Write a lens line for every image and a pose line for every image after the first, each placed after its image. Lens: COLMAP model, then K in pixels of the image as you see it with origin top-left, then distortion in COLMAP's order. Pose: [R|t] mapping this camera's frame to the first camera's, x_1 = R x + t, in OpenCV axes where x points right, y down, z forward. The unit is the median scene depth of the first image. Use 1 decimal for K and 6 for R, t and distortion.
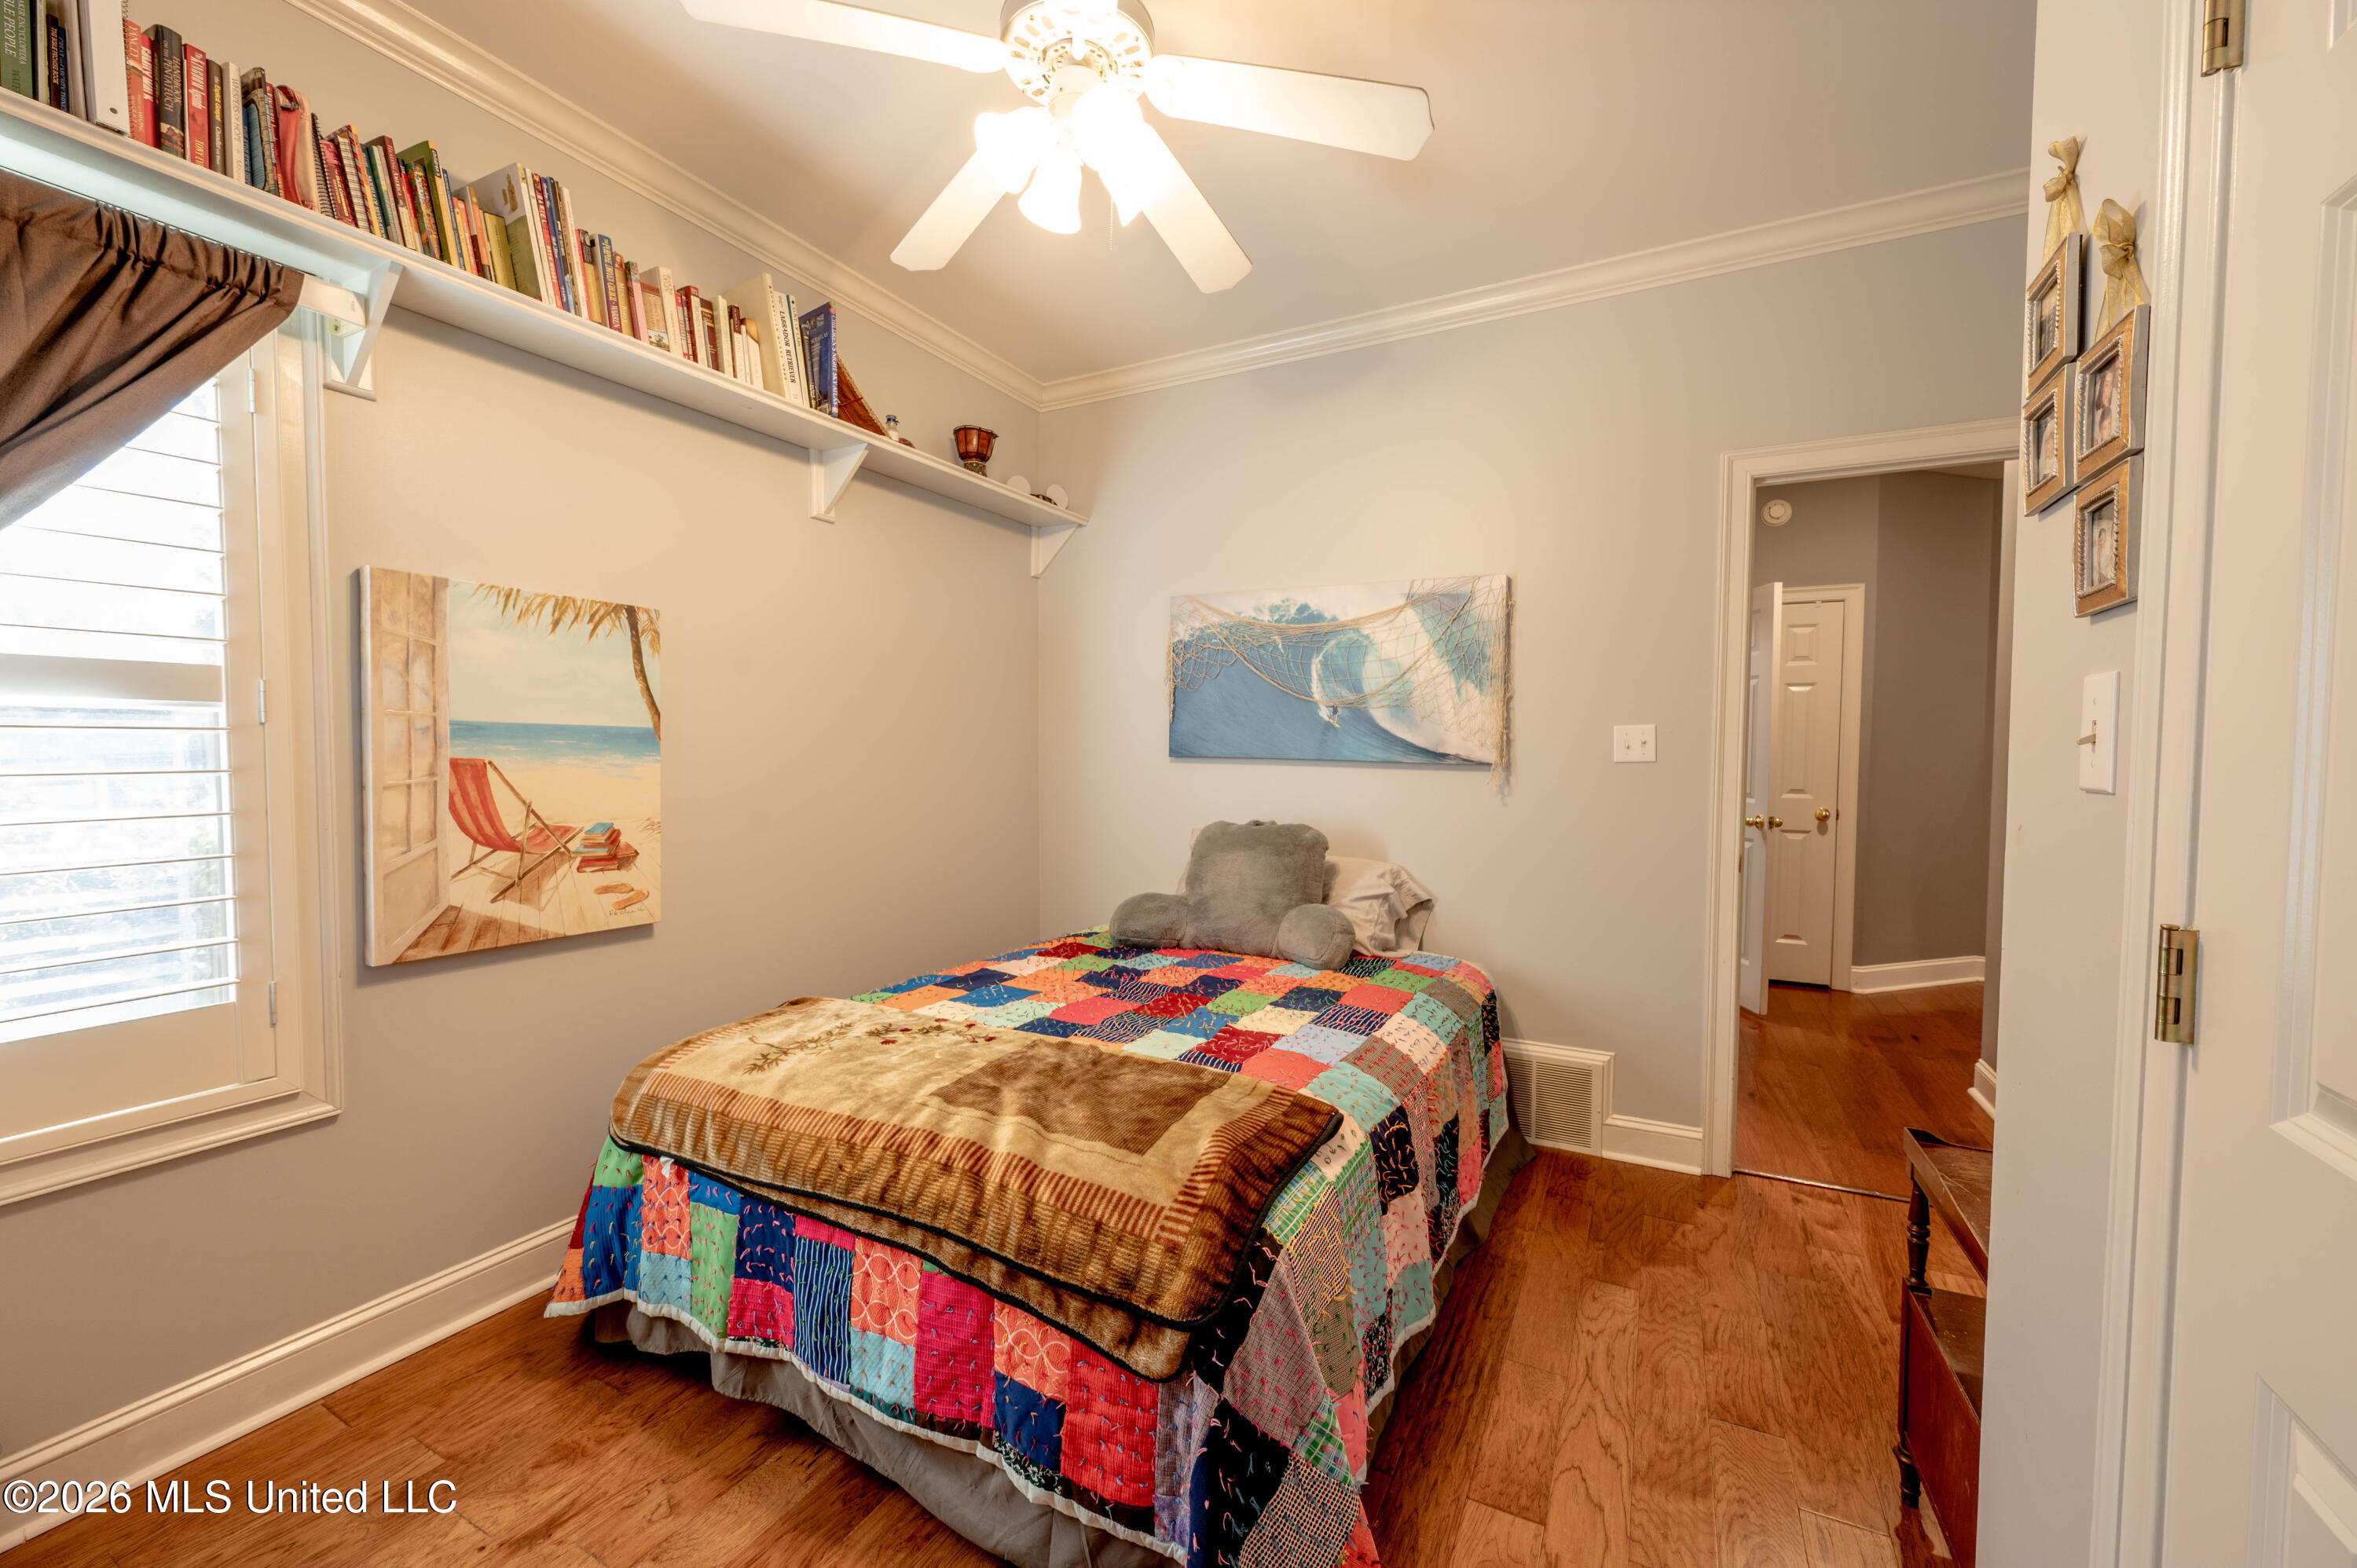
lens RADIAL K [[926.2, 0, 1185.9], [0, 926.2, 781.4], [0, 0, 1]] dist [-0.001500, 0.000962]
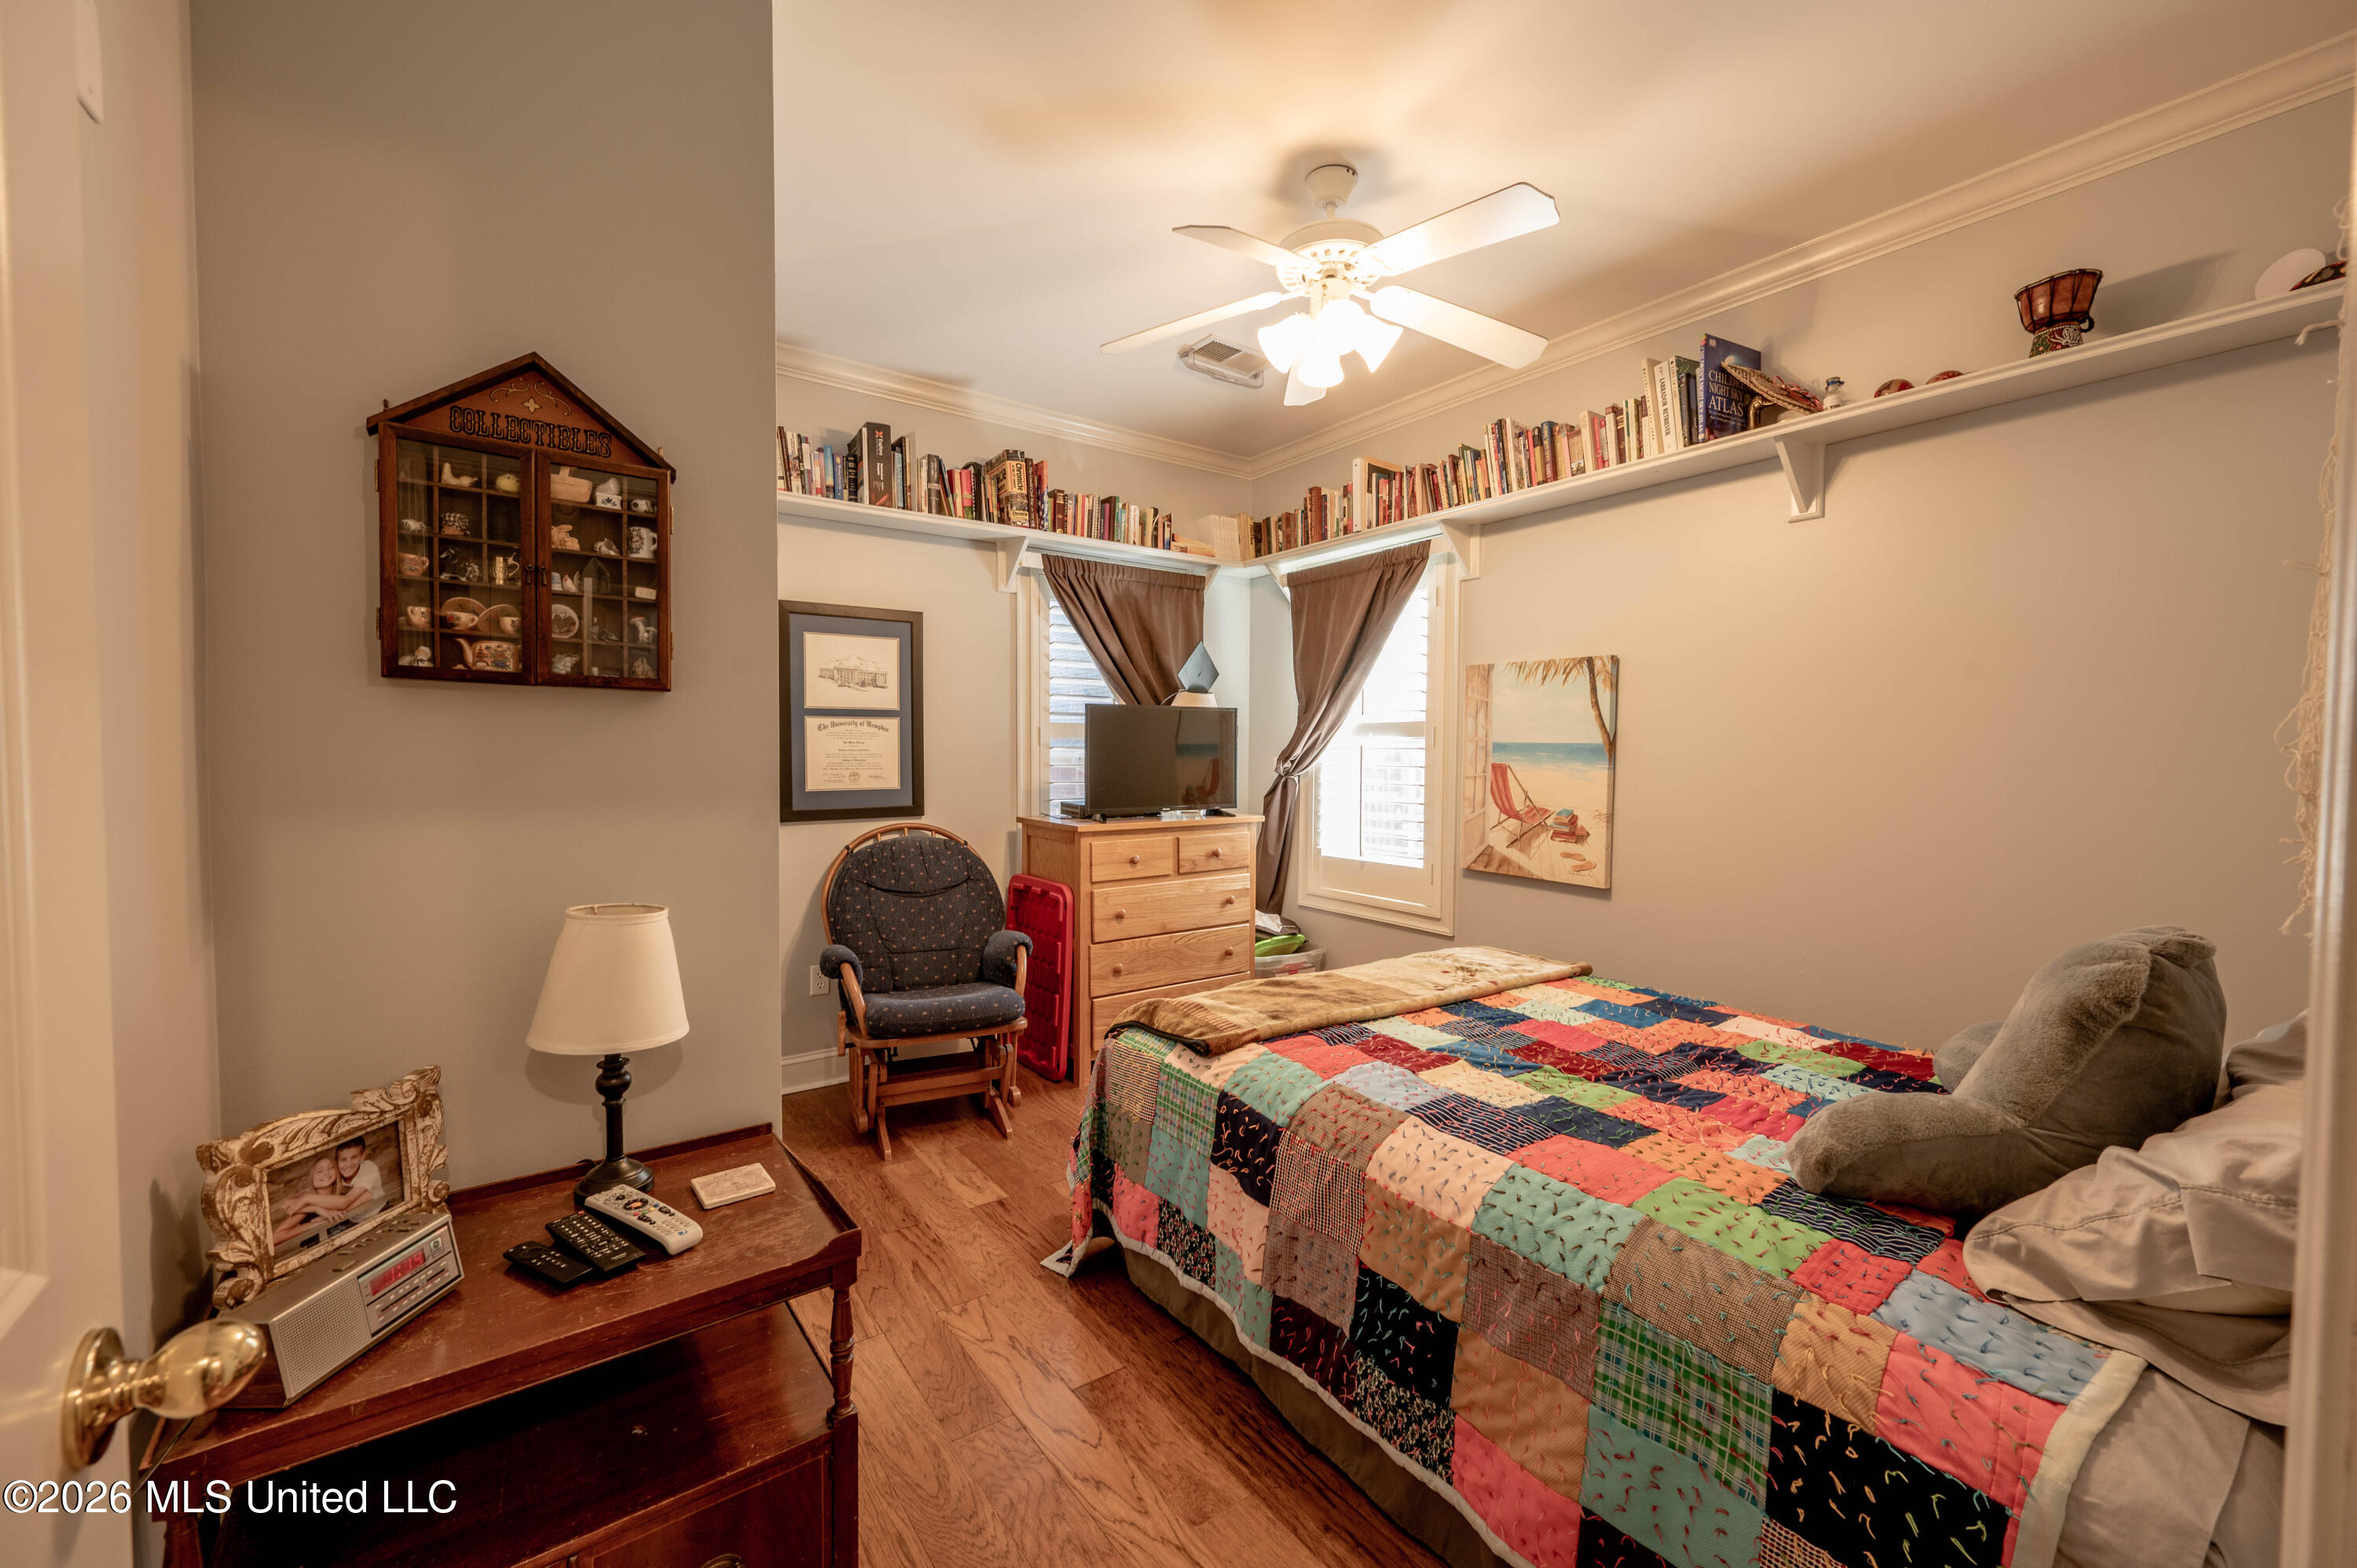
lens RADIAL K [[926.2, 0, 1185.9], [0, 926.2, 781.4], [0, 0, 1]] dist [-0.001500, 0.000962]
pose [[-0.444851, 0.023344, -0.895300, 0.985295], [-0.040300, 0.998126, 0.046049, -0.044086], [0.894697, 0.056565, -0.443077, 1.149602]]
